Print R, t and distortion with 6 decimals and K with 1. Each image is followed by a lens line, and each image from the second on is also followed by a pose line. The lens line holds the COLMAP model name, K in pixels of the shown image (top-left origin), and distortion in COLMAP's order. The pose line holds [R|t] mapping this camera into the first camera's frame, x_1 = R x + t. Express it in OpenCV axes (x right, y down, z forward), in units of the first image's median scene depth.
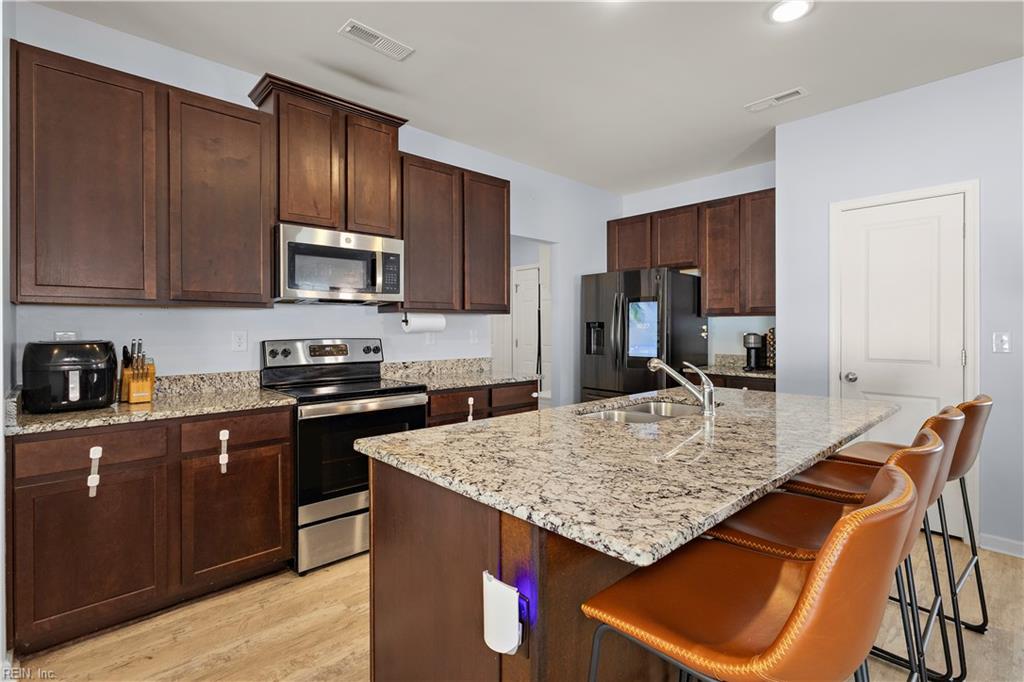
lens RADIAL K [[473.9, 0, 511.5], [0, 473.9, 333.4], [0, 0, 1]] dist [-0.001321, 0.000008]
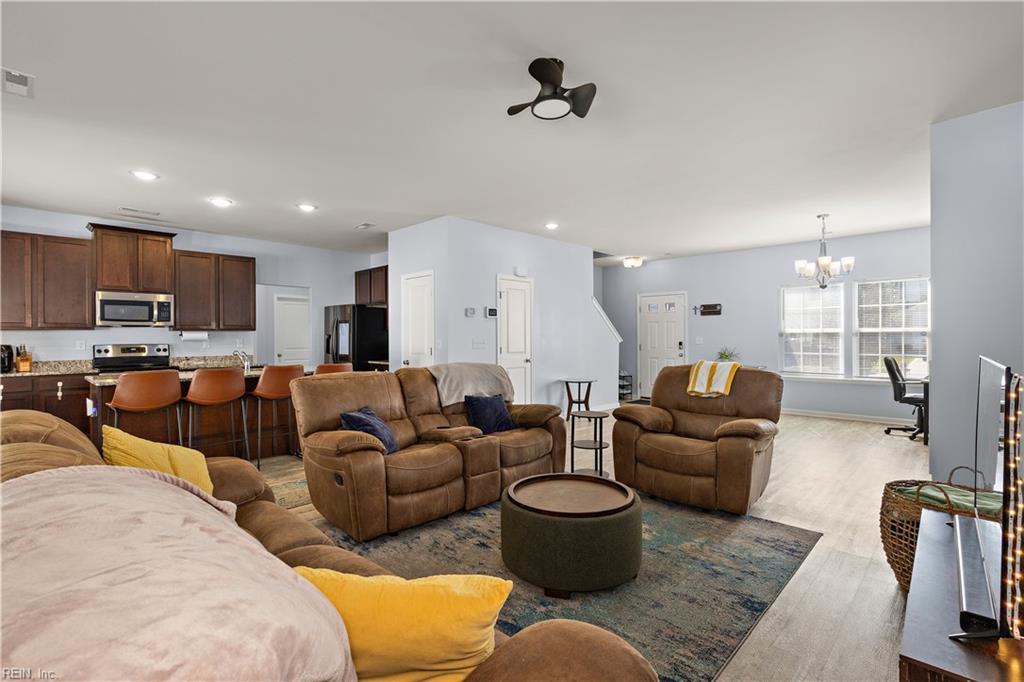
lens RADIAL K [[472.4, 0, 512.0], [0, 472.4, 341.0], [0, 0, 1]] dist [0.000817, 0.000572]
pose [[0.998967, -0.003690, 0.045295, 1.132594], [0.003799, 0.999990, -0.002330, 0.008479], [-0.045286, 0.002500, 0.998971, -1.077170]]
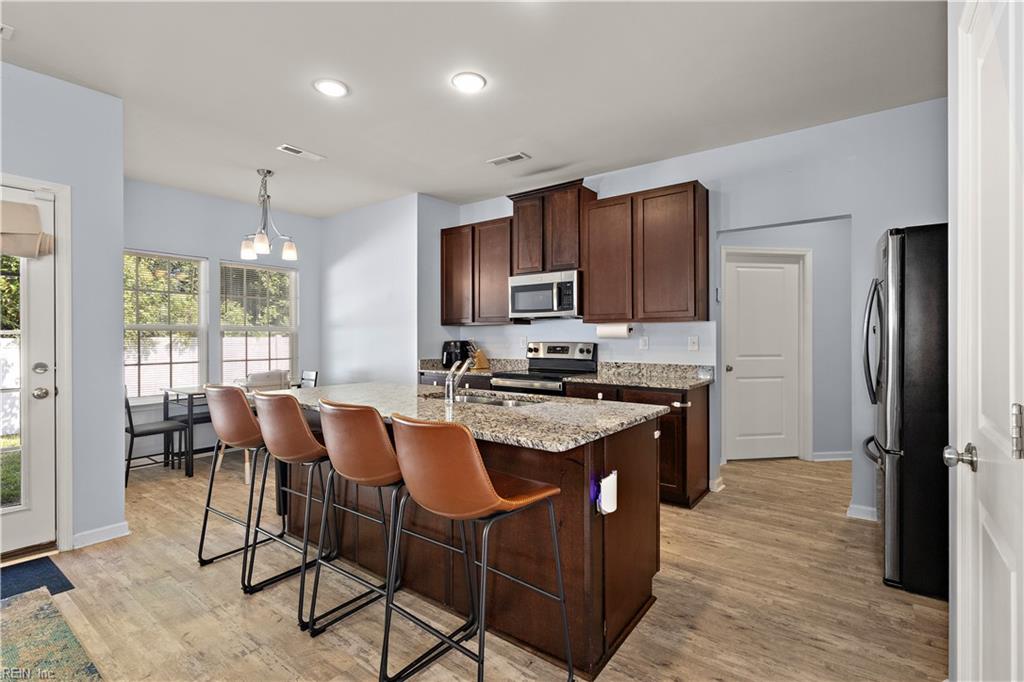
lens RADIAL K [[472.4, 0, 512.0], [0, 472.4, 341.0], [0, 0, 1]] dist [0.000817, 0.000572]
pose [[0.163762, 0.010482, -0.986444, 1.094970], [-0.008287, 0.999923, 0.009249, -0.005318], [0.986465, 0.006660, 0.163836, 0.612312]]
